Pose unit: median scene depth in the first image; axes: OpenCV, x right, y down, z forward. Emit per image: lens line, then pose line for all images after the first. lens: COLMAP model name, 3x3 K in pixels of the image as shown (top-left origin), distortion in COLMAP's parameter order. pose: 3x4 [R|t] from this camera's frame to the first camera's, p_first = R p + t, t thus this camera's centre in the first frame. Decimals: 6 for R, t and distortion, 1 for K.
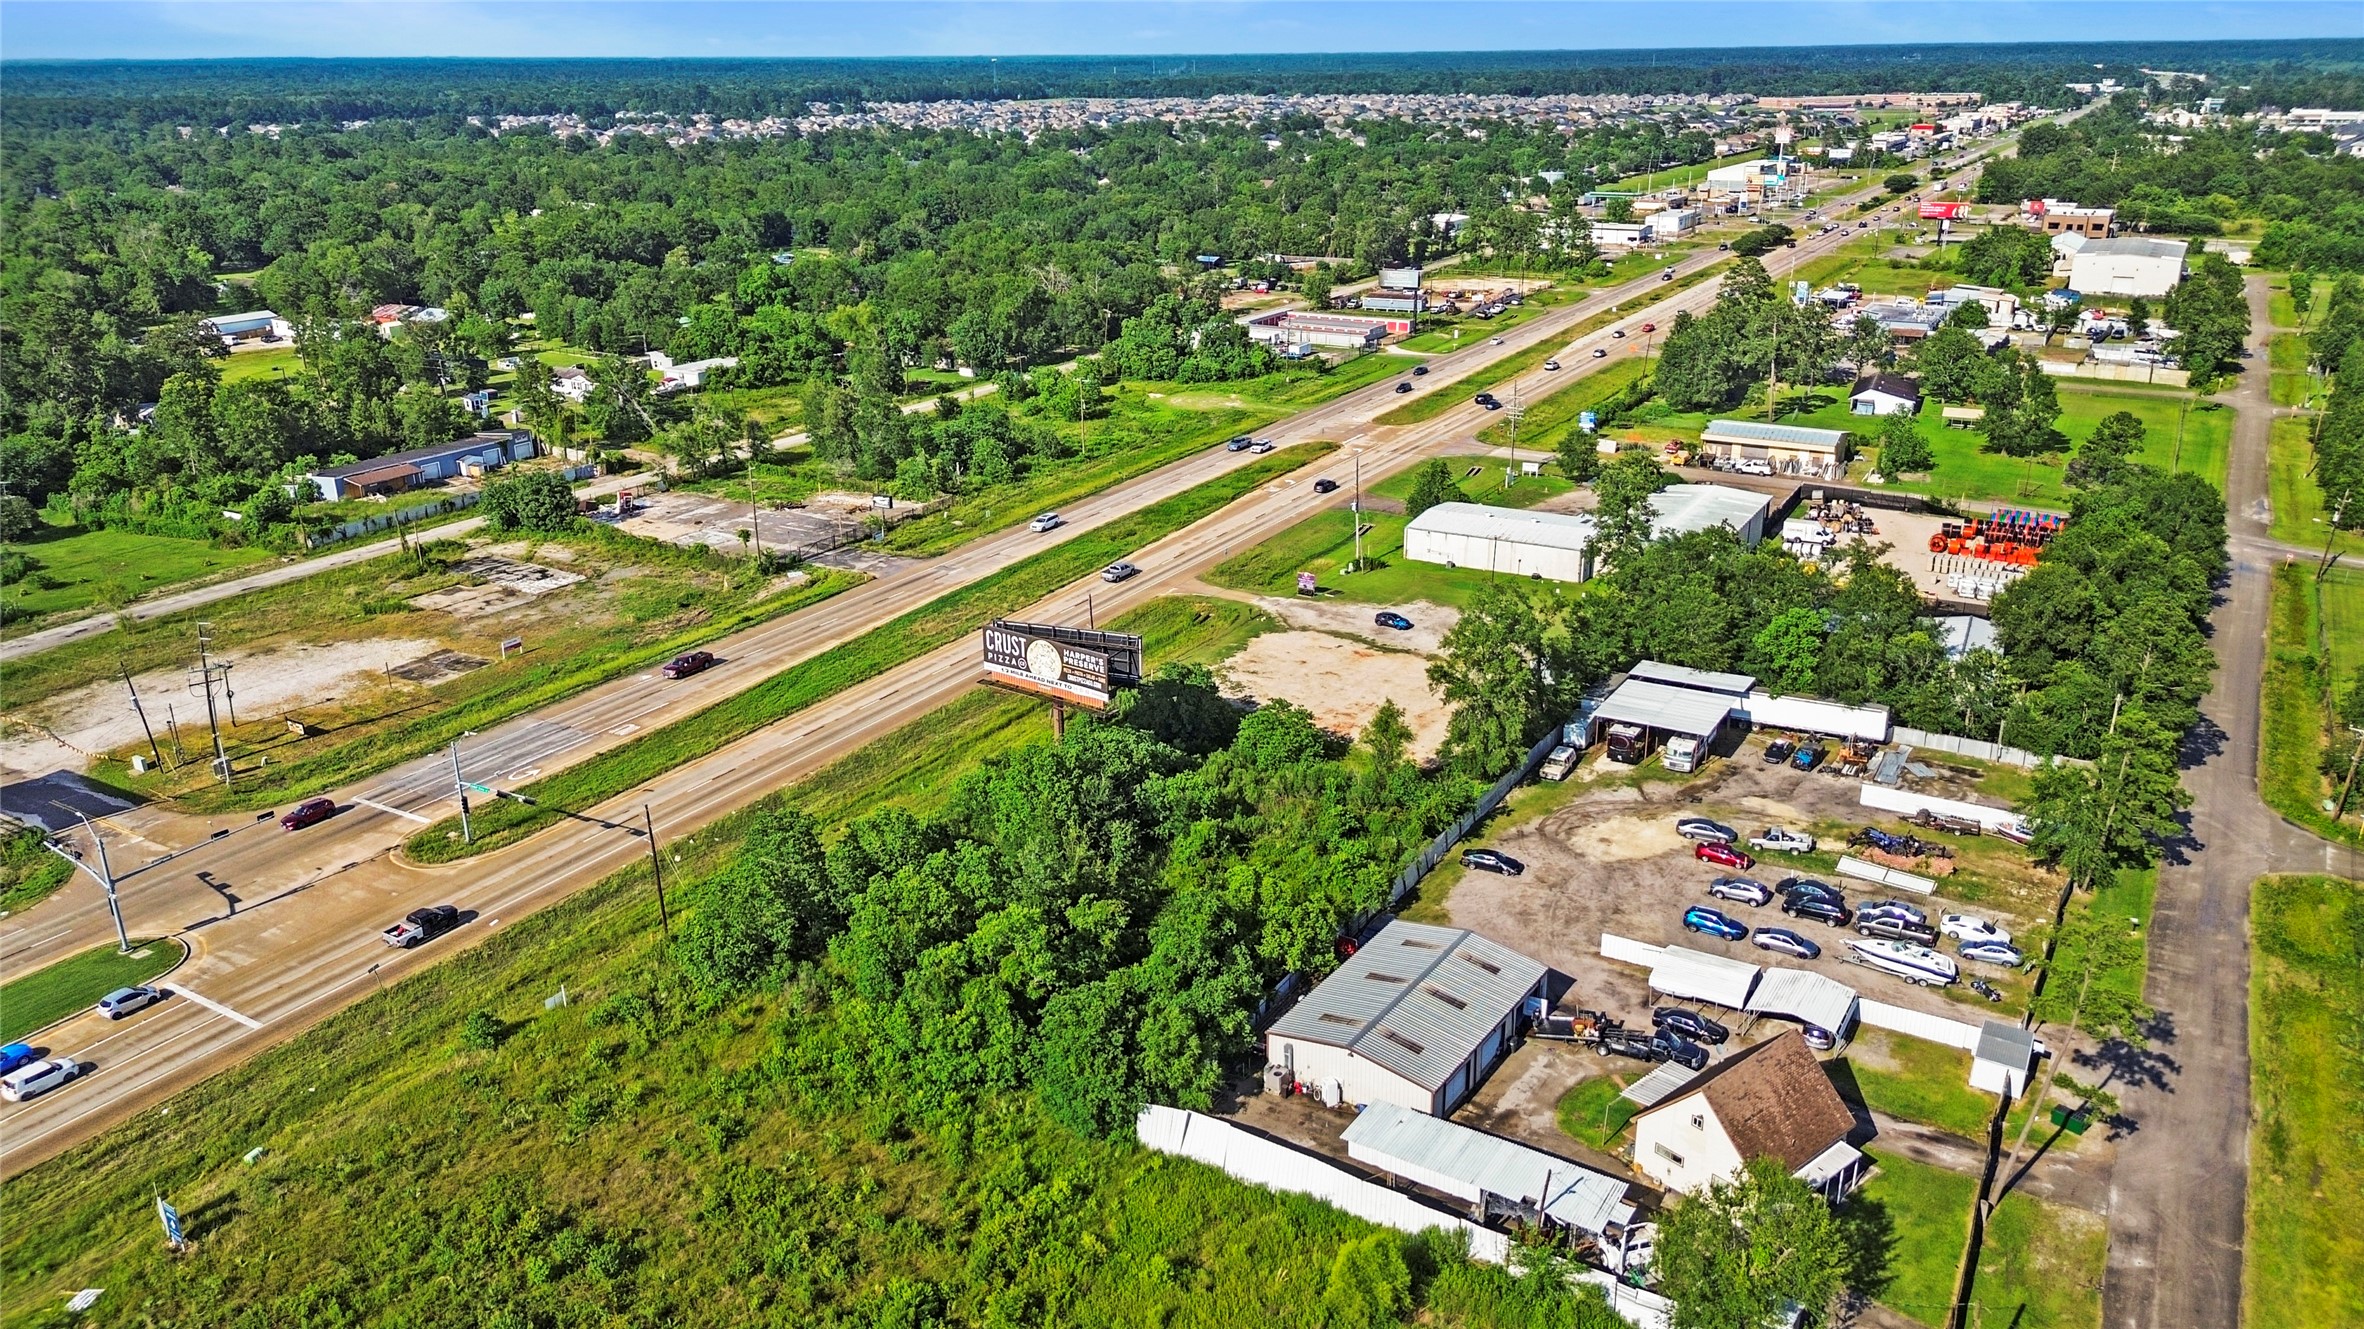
lens RADIAL K [[1664.1, 0, 1193.4], [0, 1664.1, 668.0], [0, 0, 1]] dist [0.065116, -0.064167]
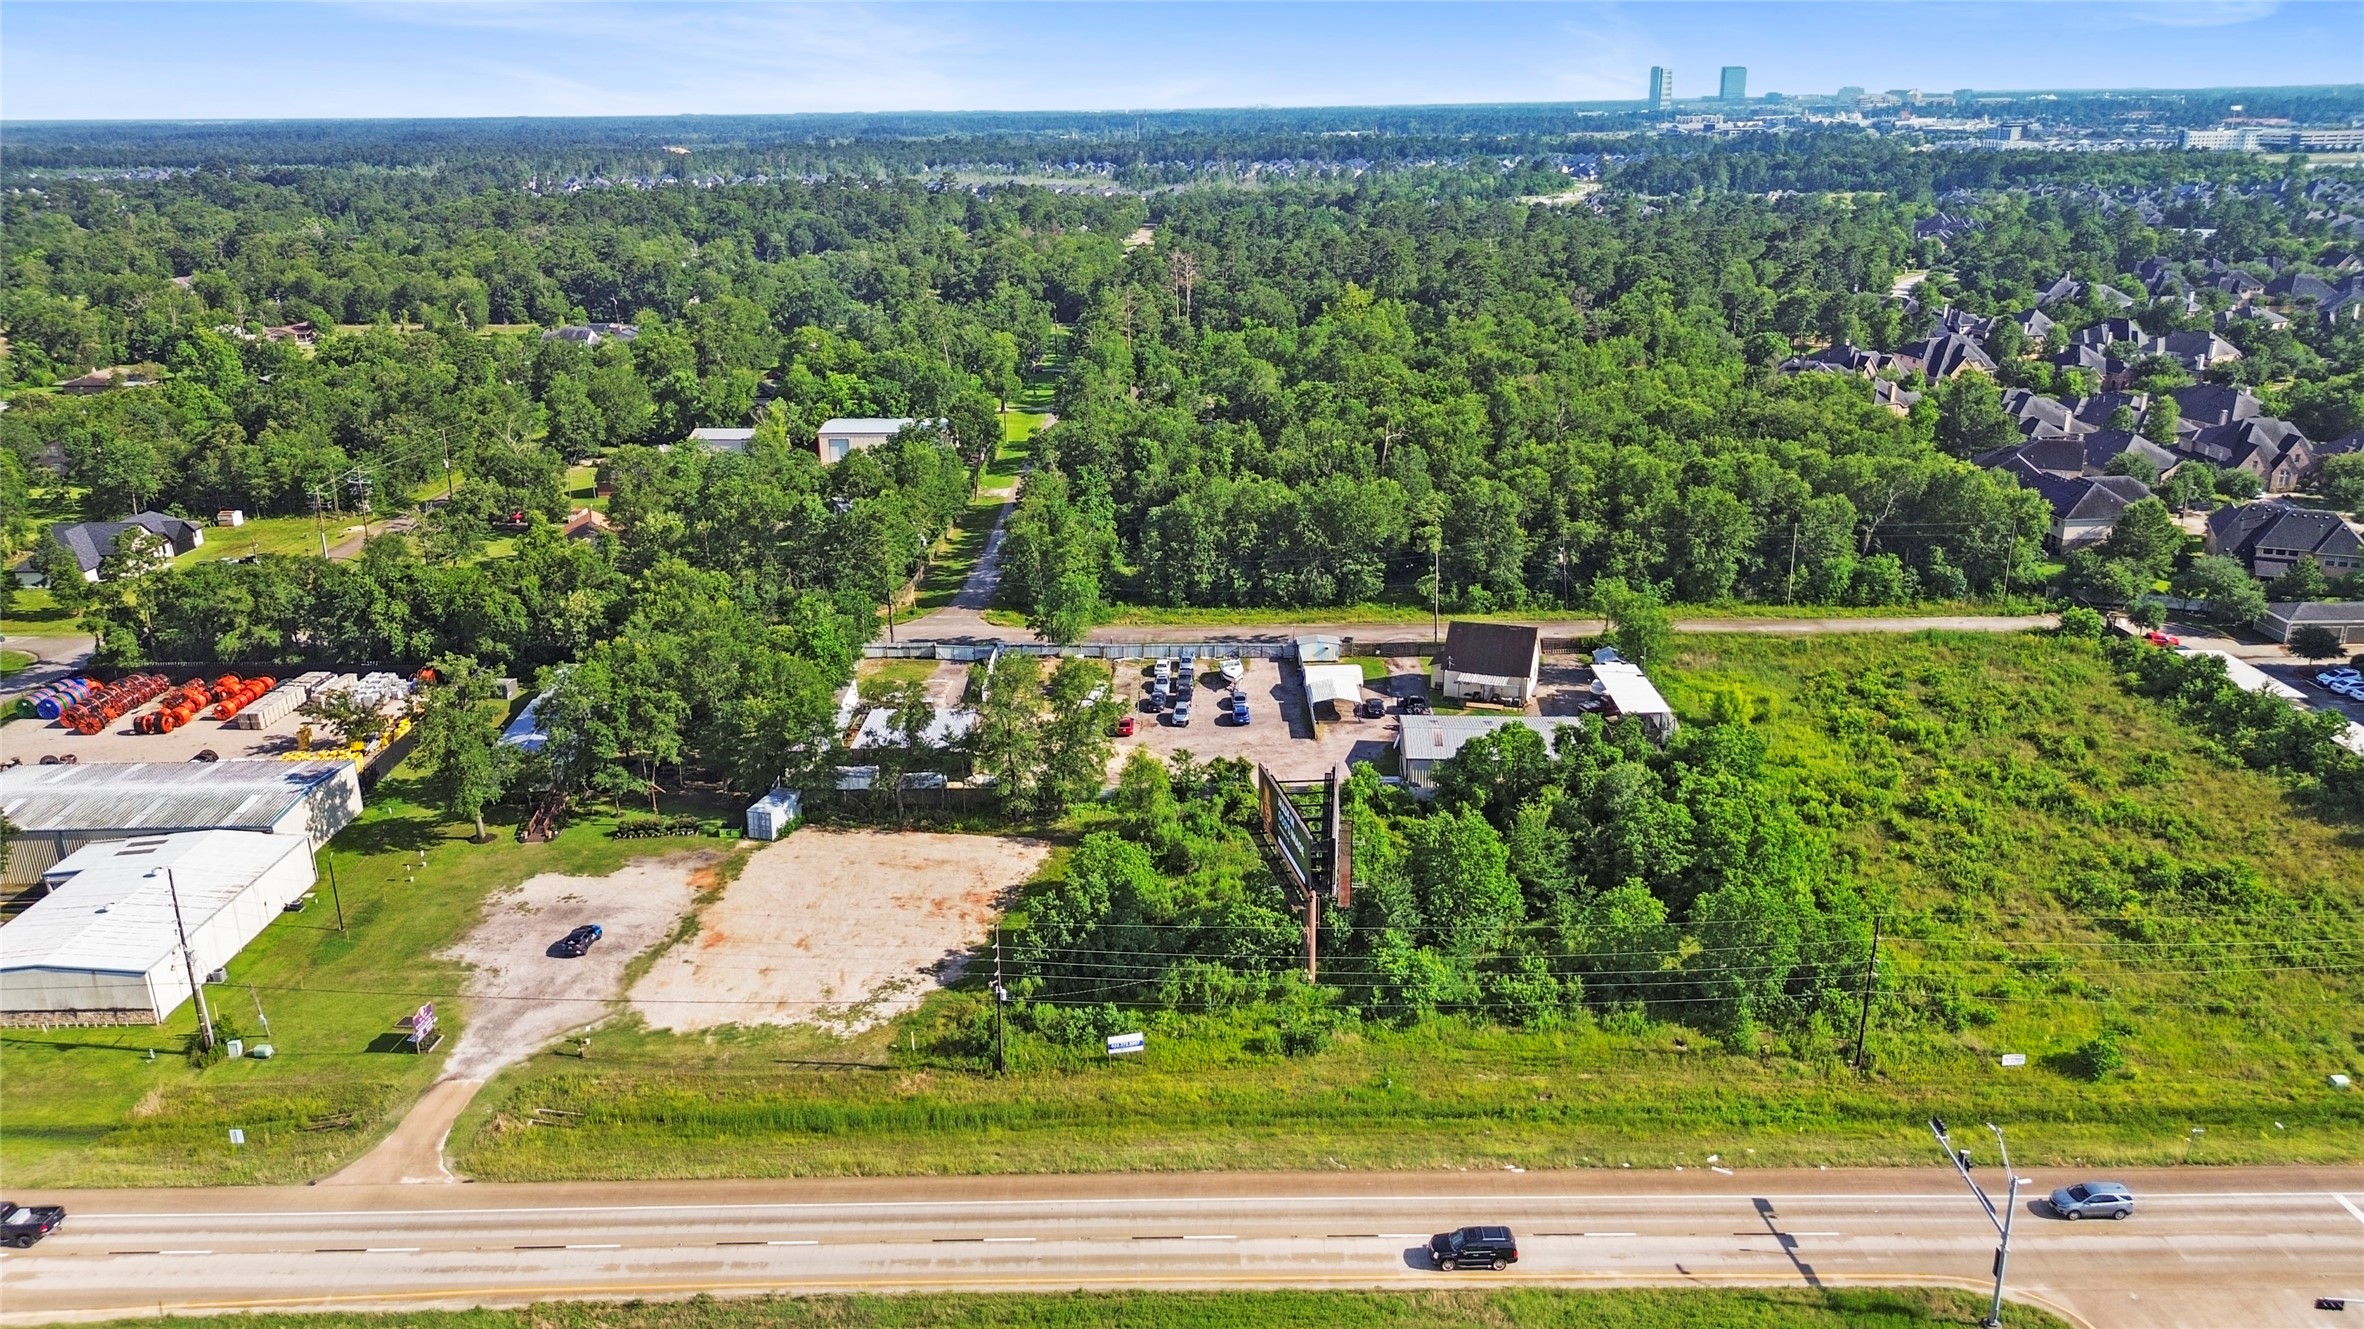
lens RADIAL K [[1664.1, 0, 1175.9], [0, 1664.1, 666.7], [0, 0, 1]] dist [0.065116, -0.064167]
pose [[-0.497074, -0.259394, 0.828029, -0.609319], [0.317868, 0.833500, 0.451927, -0.400135], [-0.807389, 0.487845, -0.331858, 1.108860]]
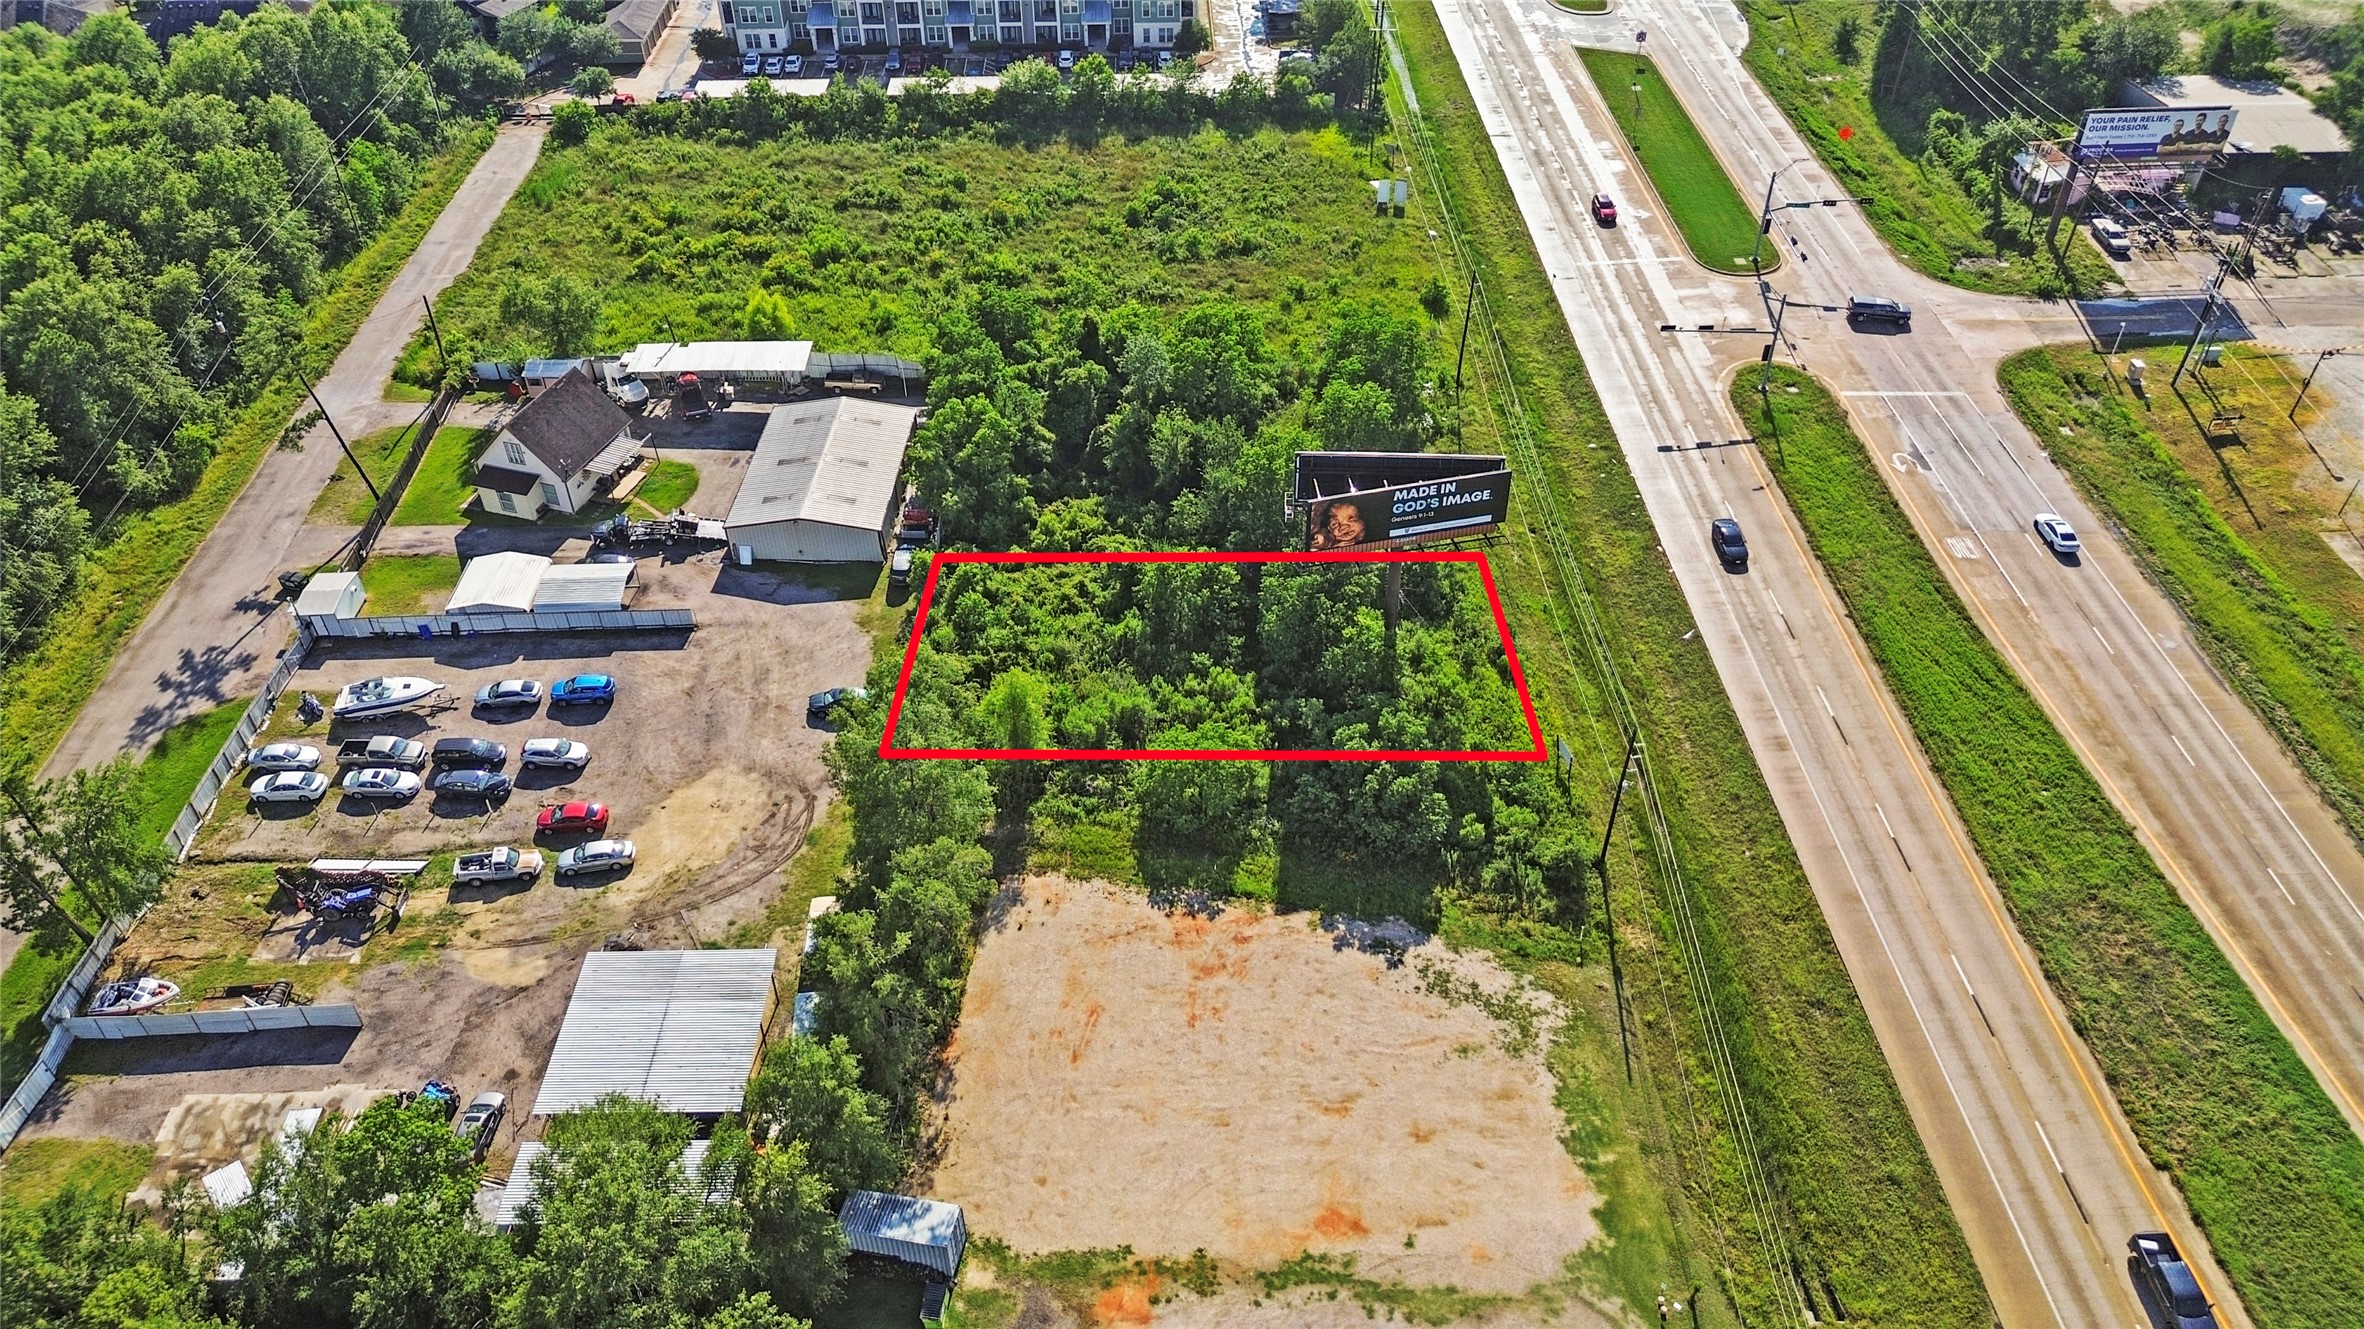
lens RADIAL K [[1664.1, 0, 1187.3], [0, 1664.1, 667.1], [0, 0, 1]] dist [0.065116, -0.064167]
pose [[-0.845713, 0.354148, -0.399185, 0.292155], [-0.169923, 0.530390, 0.830549, -0.508584], [0.505861, 0.770237, -0.388380, 1.128958]]
